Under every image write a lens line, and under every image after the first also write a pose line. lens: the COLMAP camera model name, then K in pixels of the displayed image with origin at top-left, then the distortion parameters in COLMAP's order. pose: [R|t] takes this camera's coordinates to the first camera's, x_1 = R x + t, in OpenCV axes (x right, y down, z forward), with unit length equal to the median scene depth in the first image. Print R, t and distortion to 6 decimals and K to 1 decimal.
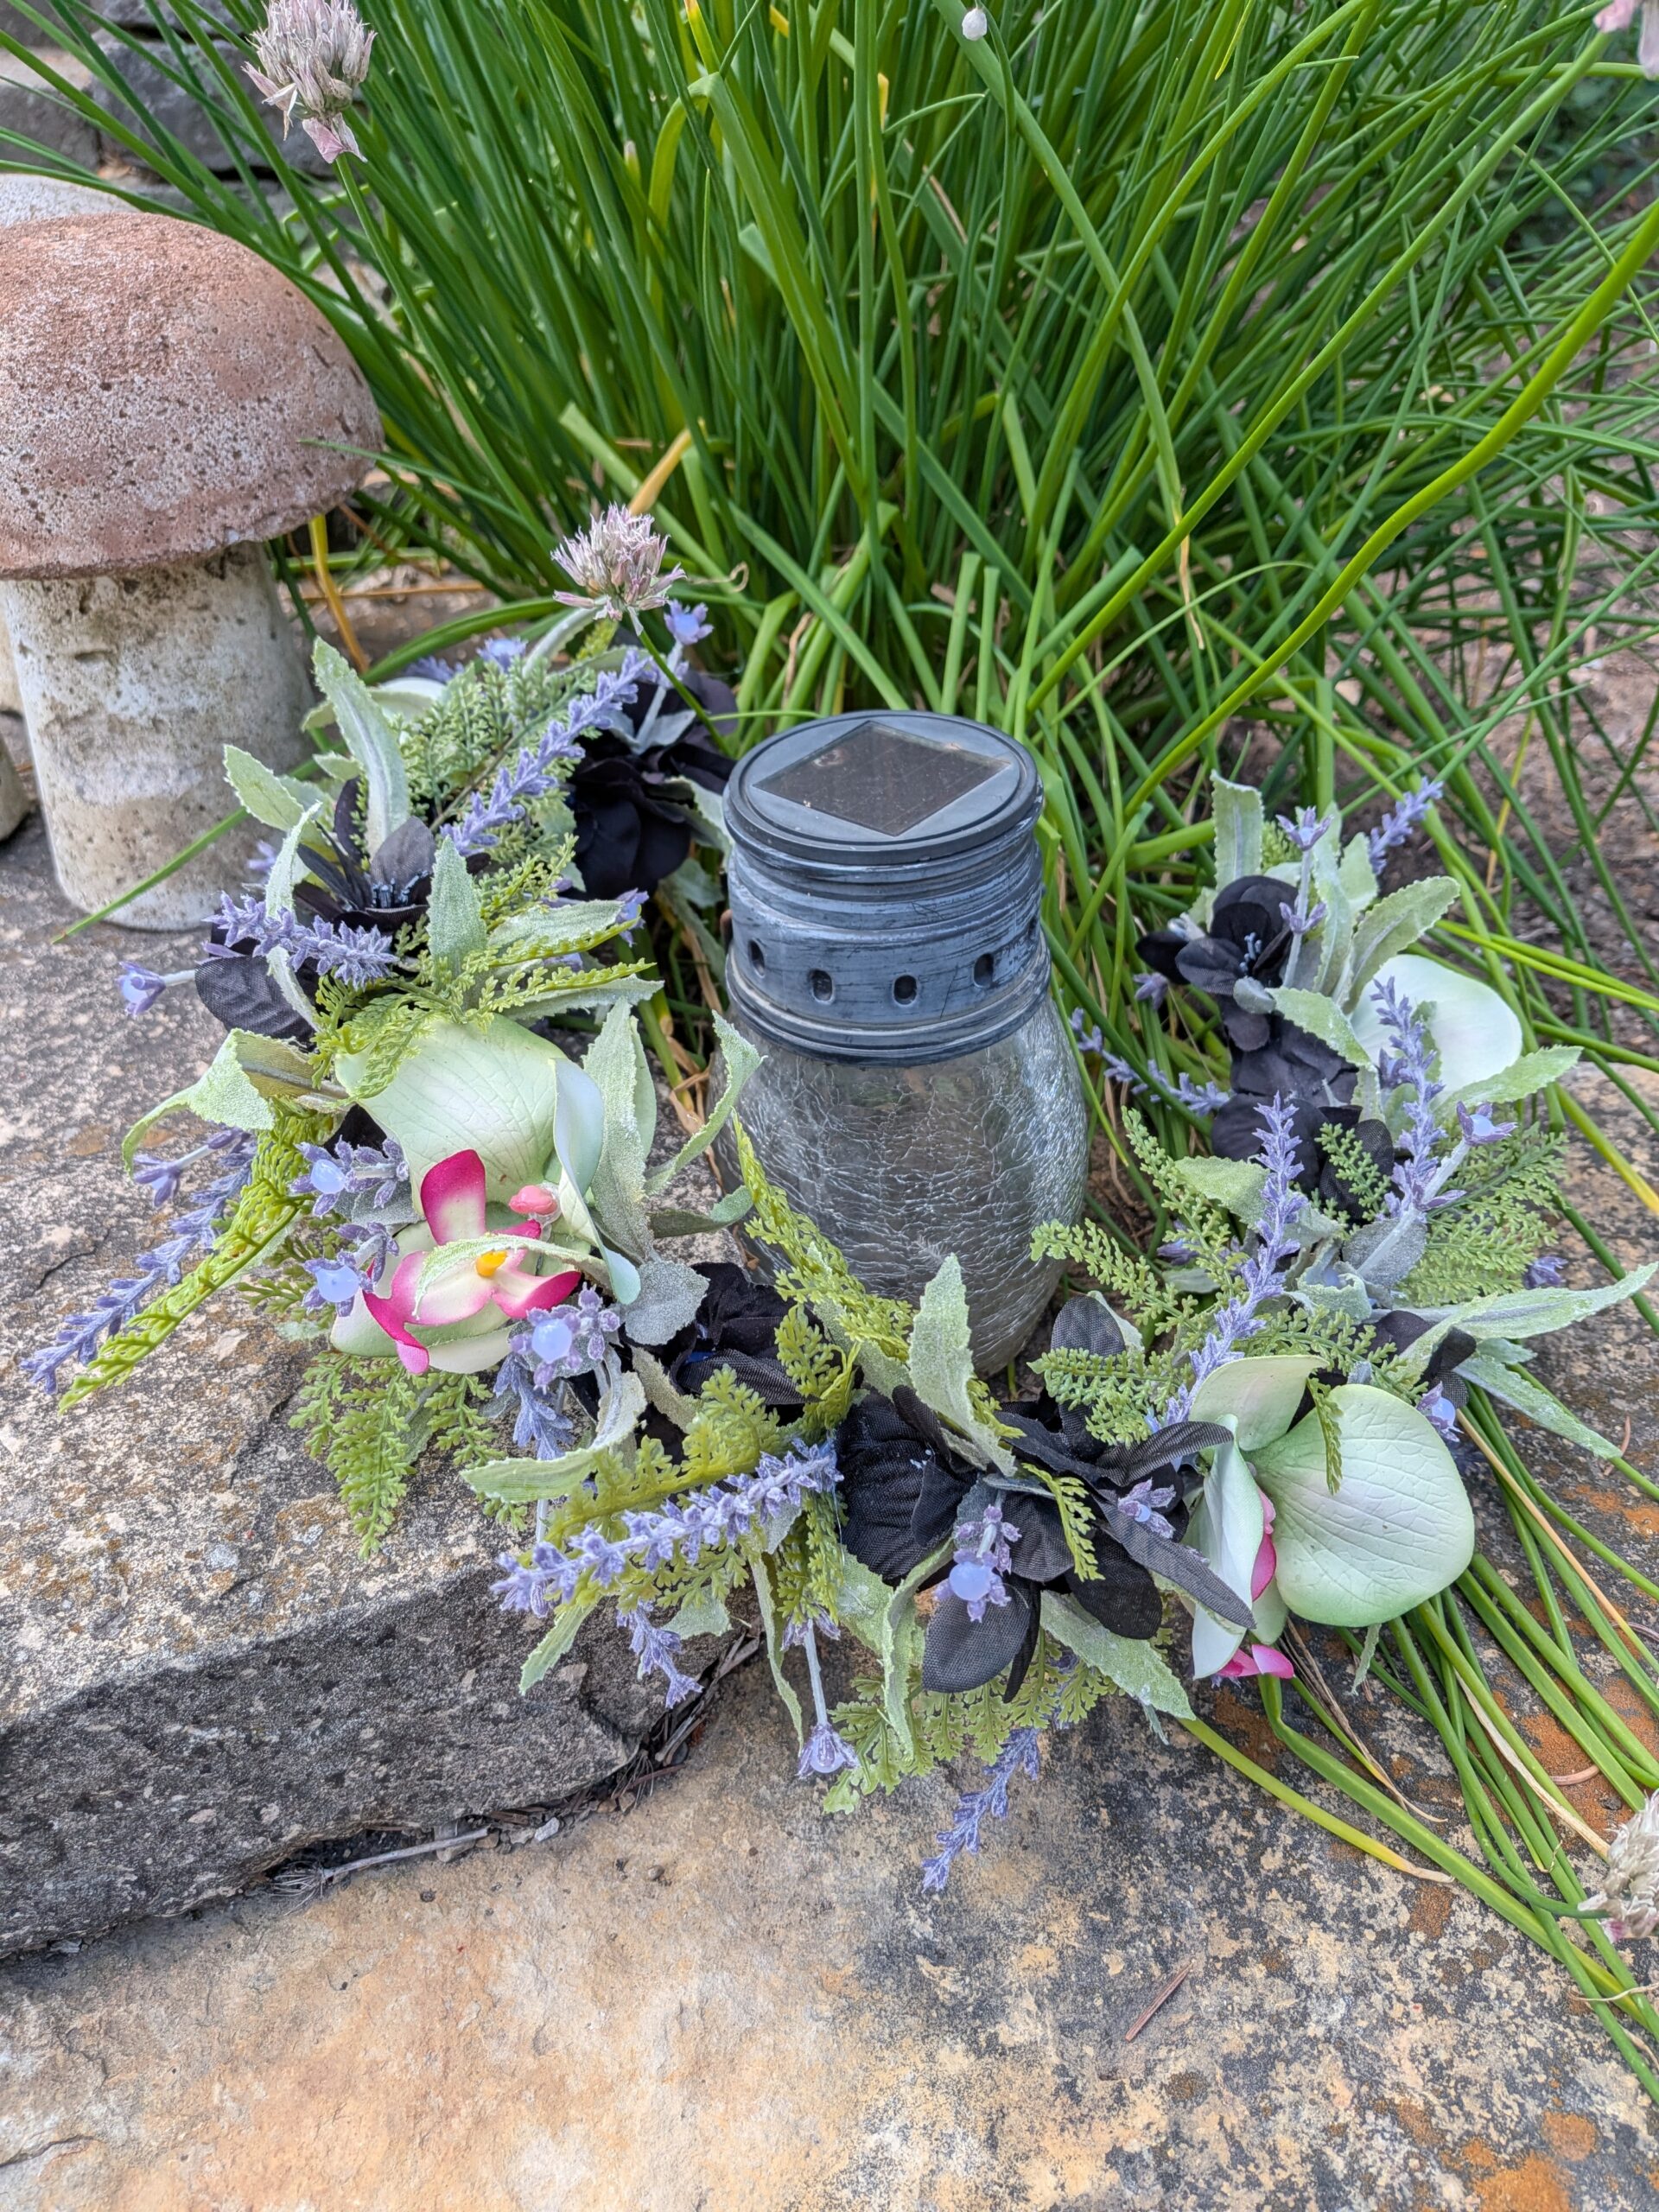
lens RADIAL K [[1725.6, 0, 798.8], [0, 1725.6, 1094.1], [0, 0, 1]] dist [-0.040999, 0.001559]
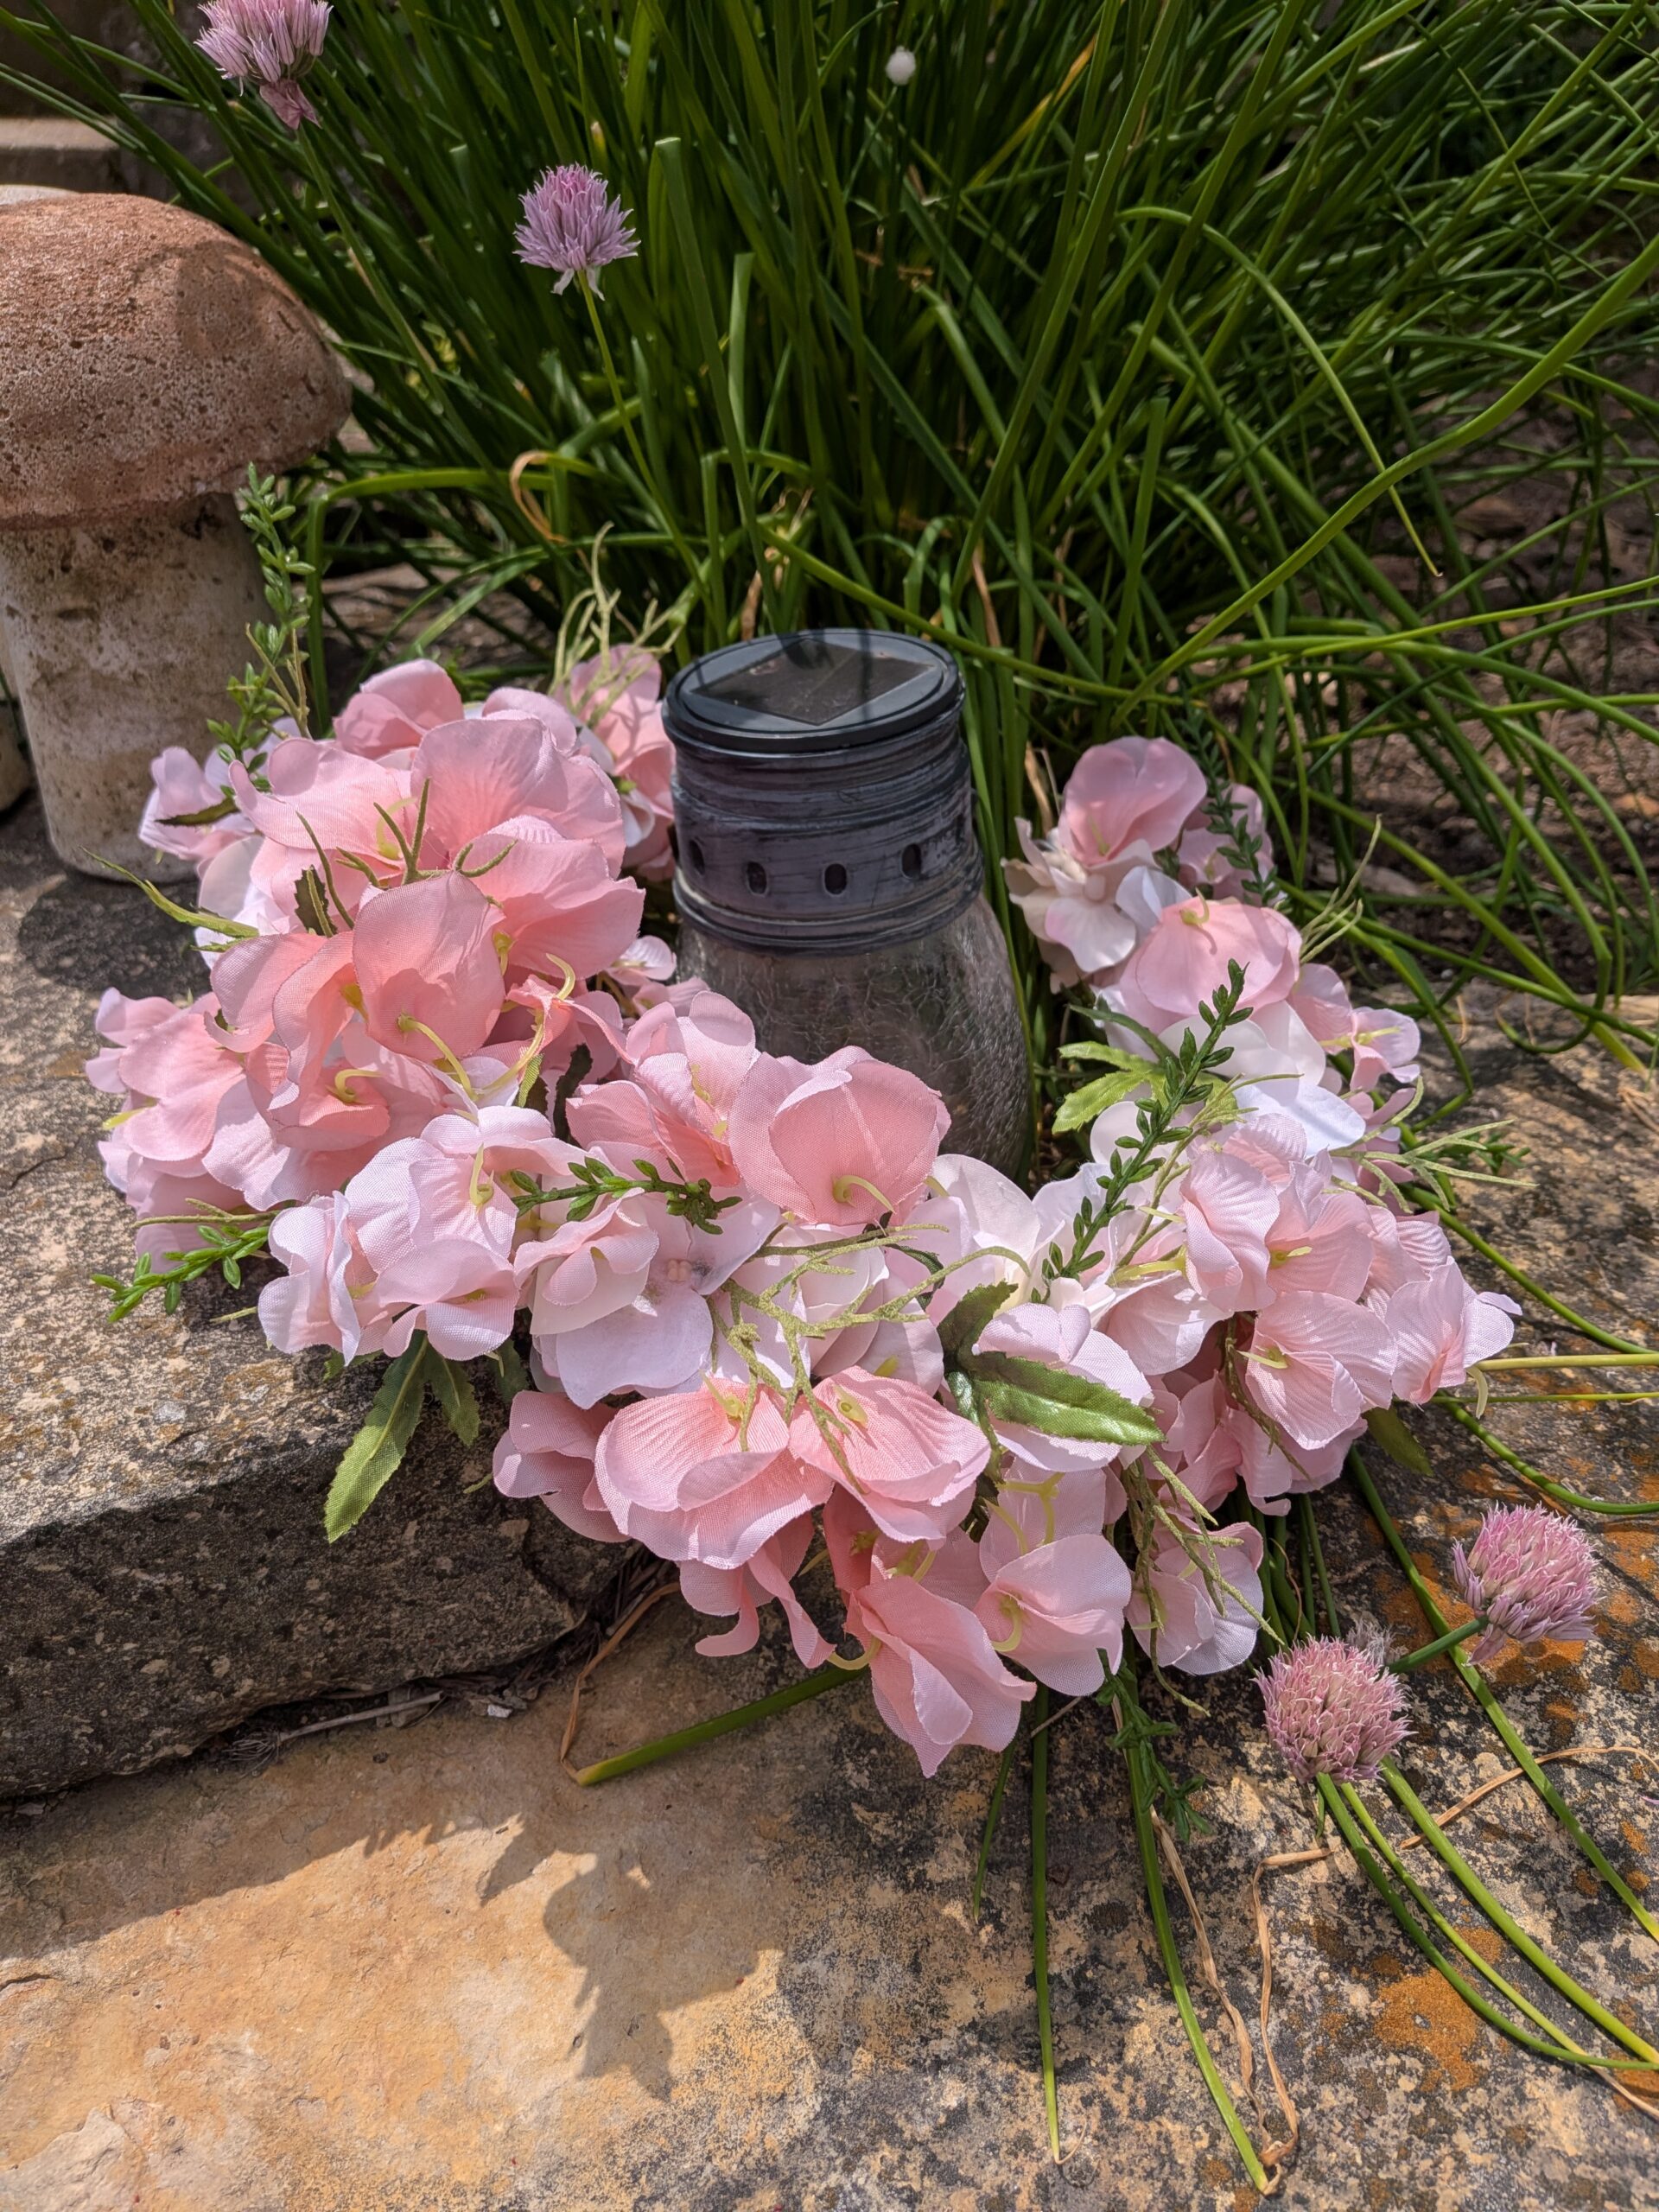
lens RADIAL K [[1725.6, 0, 845.9], [0, 1725.6, 1109.1], [0, 0, 1]] dist [-0.040999, 0.001559]
pose [[0.999771, -0.020126, -0.007285, 0.080231], [0.019923, 0.999437, -0.026979, 0.112319], [0.007823, 0.026828, 0.999609, -0.043022]]
